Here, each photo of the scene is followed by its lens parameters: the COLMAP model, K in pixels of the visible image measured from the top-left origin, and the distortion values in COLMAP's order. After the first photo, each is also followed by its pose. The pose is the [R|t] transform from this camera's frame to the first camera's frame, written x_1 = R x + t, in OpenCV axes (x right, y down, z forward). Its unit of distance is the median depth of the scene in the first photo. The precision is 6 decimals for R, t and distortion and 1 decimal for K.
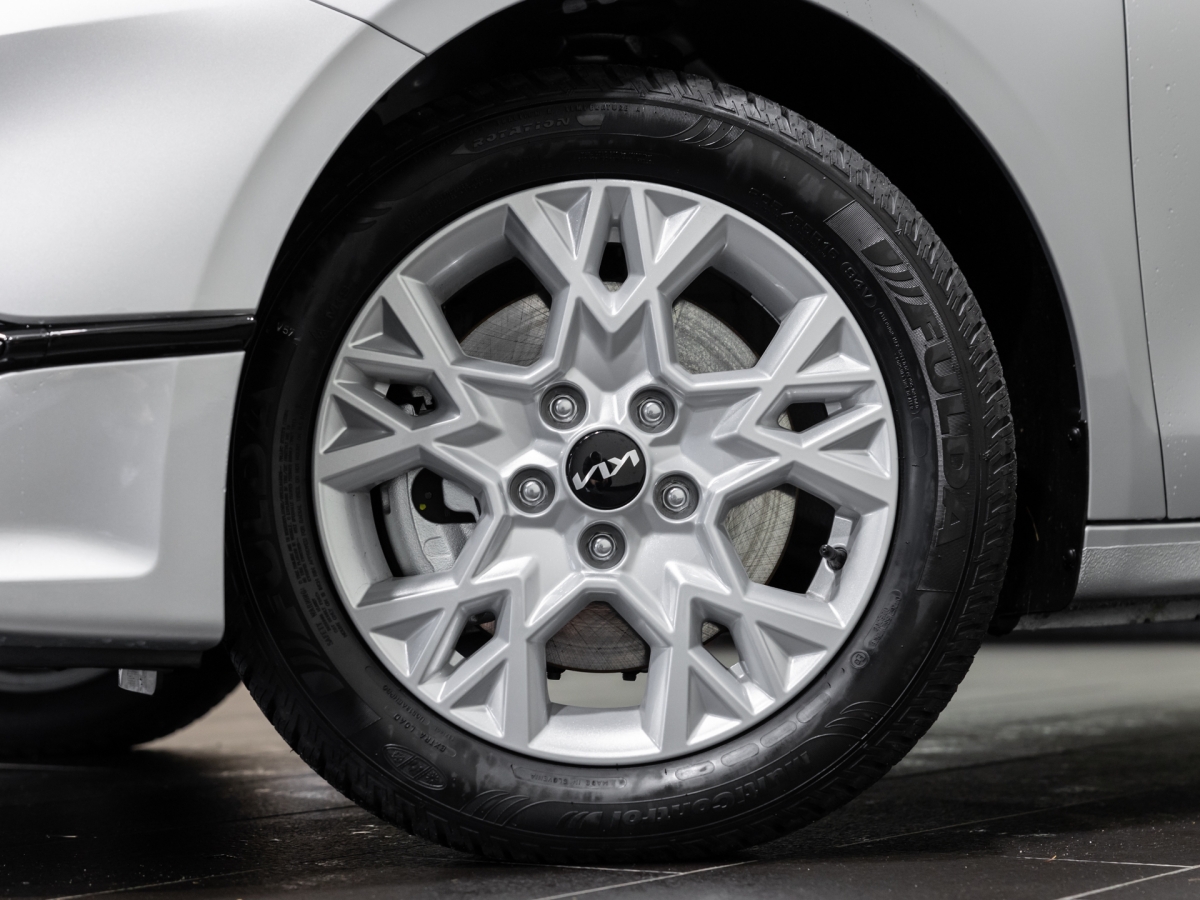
lens RADIAL K [[2658.3, 0, 600.0], [0, 2658.3, 450.0], [0, 0, 1]] dist [0.054777, -0.112216]
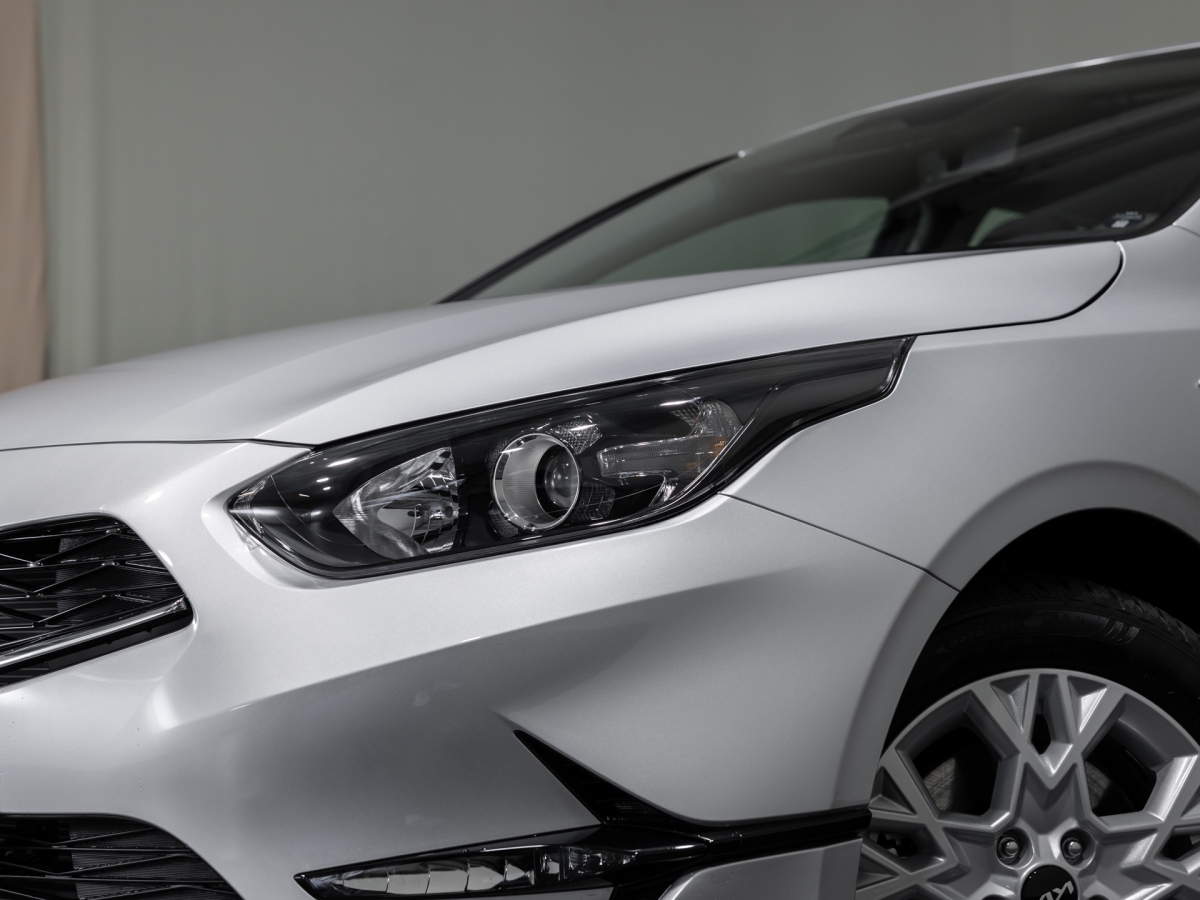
lens RADIAL K [[2658.3, 0, 600.0], [0, 2658.3, 450.0], [0, 0, 1]] dist [0.054777, -0.112216]
pose [[0.962813, 0.002195, 0.270161, -0.553598], [0.006355, 0.999506, -0.030770, -0.169883], [-0.270095, 0.031342, 0.962323, -0.186141]]
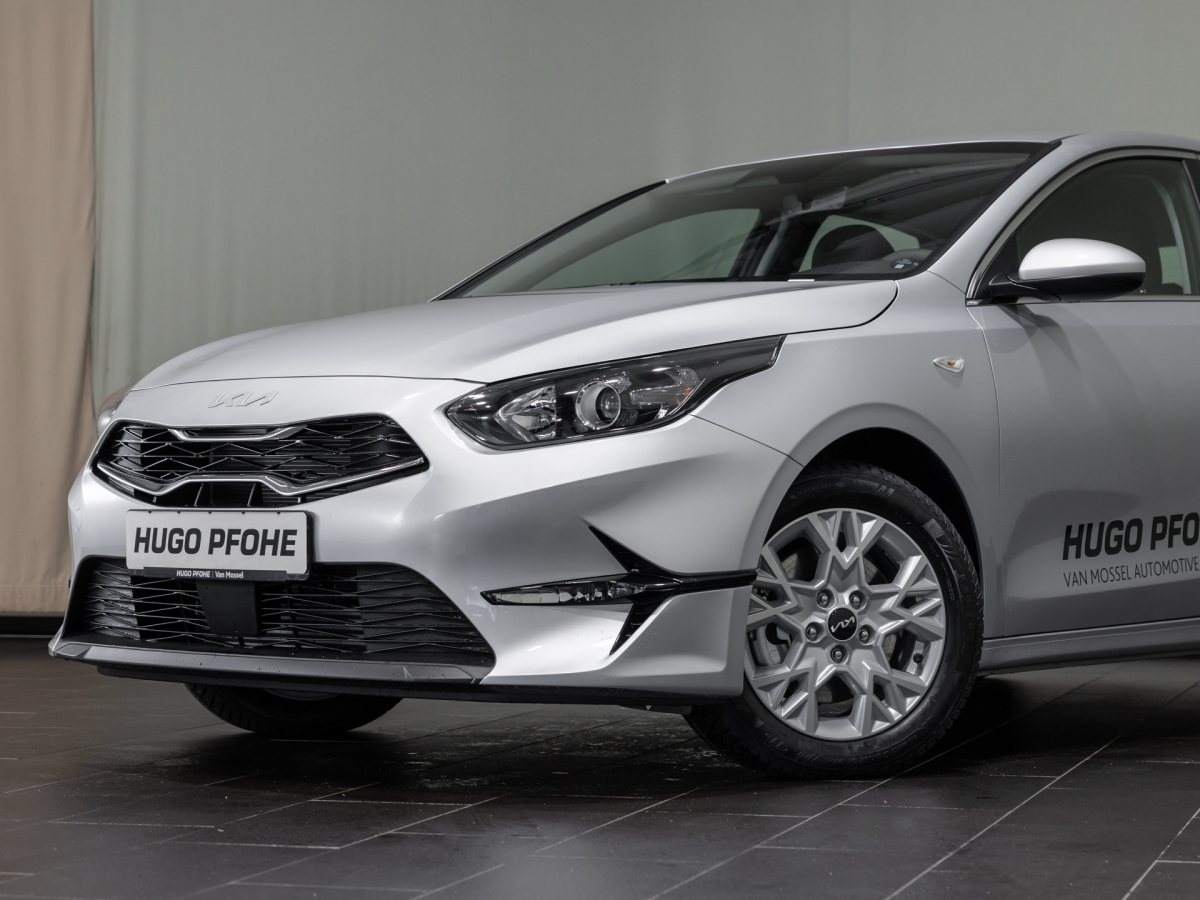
lens RADIAL K [[2658.3, 0, 600.0], [0, 2658.3, 450.0], [0, 0, 1]] dist [0.054777, -0.112216]
pose [[0.943058, 0.023513, 0.331797, -1.054492], [-0.029122, 0.999505, 0.011941, -0.180979], [-0.331352, -0.020924, 0.943275, -1.299928]]
